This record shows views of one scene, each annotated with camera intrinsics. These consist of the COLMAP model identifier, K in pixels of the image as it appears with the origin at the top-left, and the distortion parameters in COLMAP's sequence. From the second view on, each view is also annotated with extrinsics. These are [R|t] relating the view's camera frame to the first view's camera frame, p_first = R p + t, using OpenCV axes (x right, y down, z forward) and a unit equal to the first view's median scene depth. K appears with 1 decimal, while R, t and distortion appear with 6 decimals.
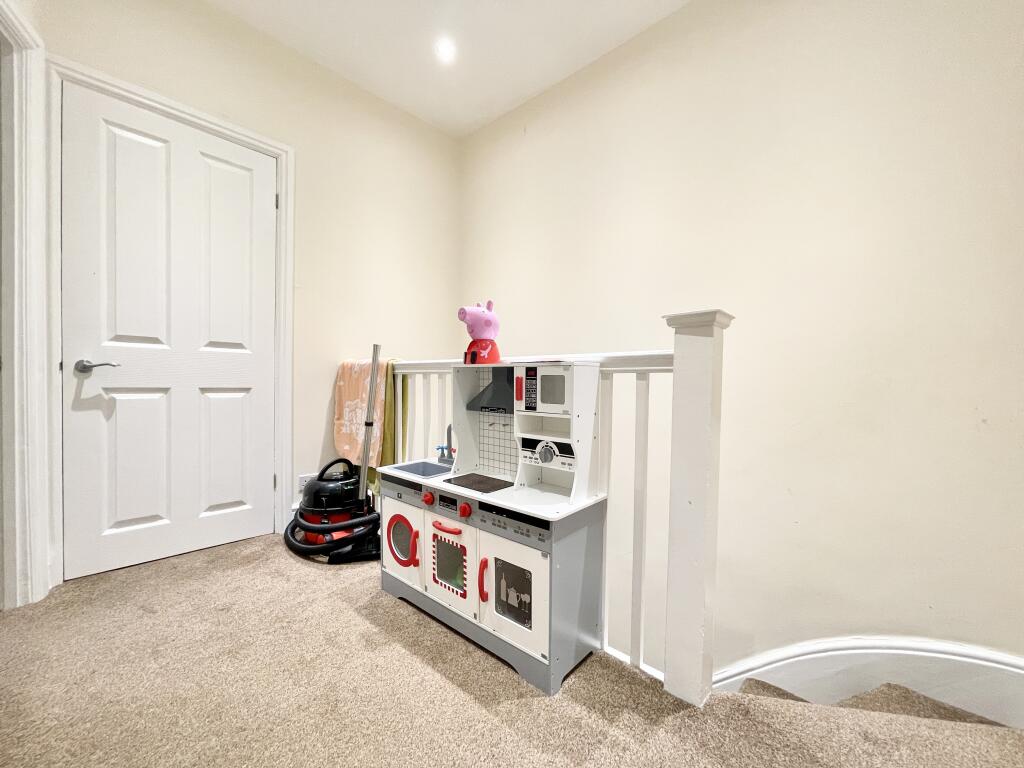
lens RADIAL K [[412.9, 0, 512.7], [0, 412.9, 384.9], [0, 0, 1]] dist [0.008642, -0.003425]
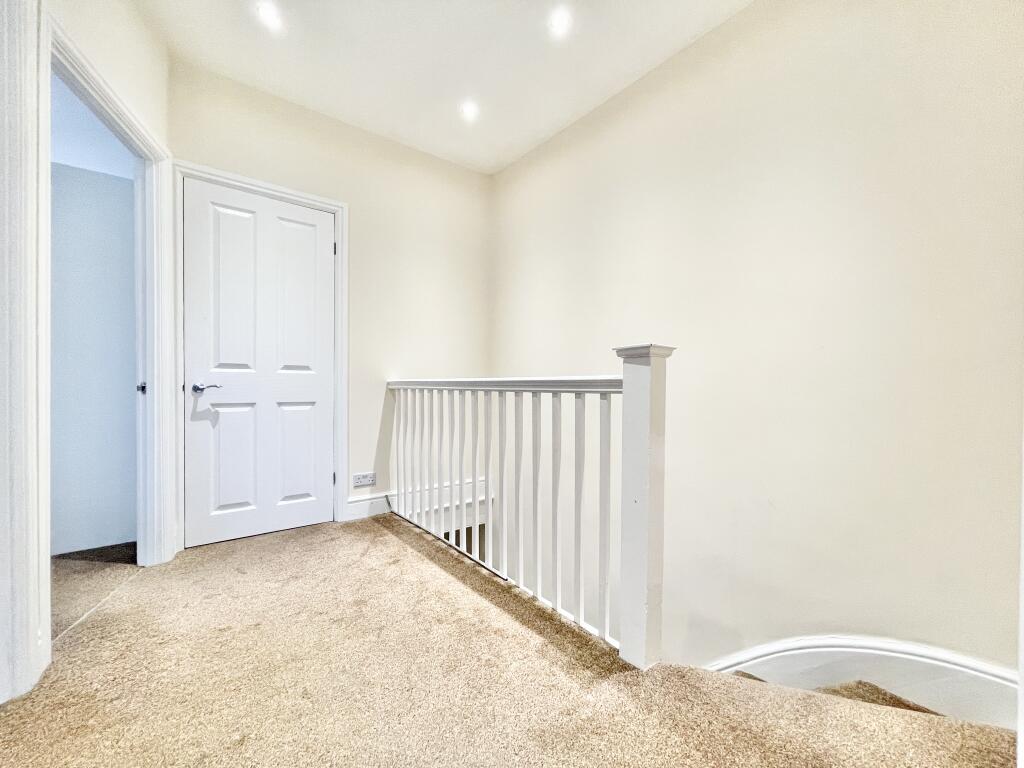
lens RADIAL K [[412.9, 0, 510.8], [0, 412.9, 383.9], [0, 0, 1]] dist [0.008642, -0.003425]
pose [[0.988722, -0.010367, -0.149405, 0.168024], [0.008704, 0.999893, -0.011786, -0.033574], [0.149512, 0.010352, 0.988706, -0.174528]]
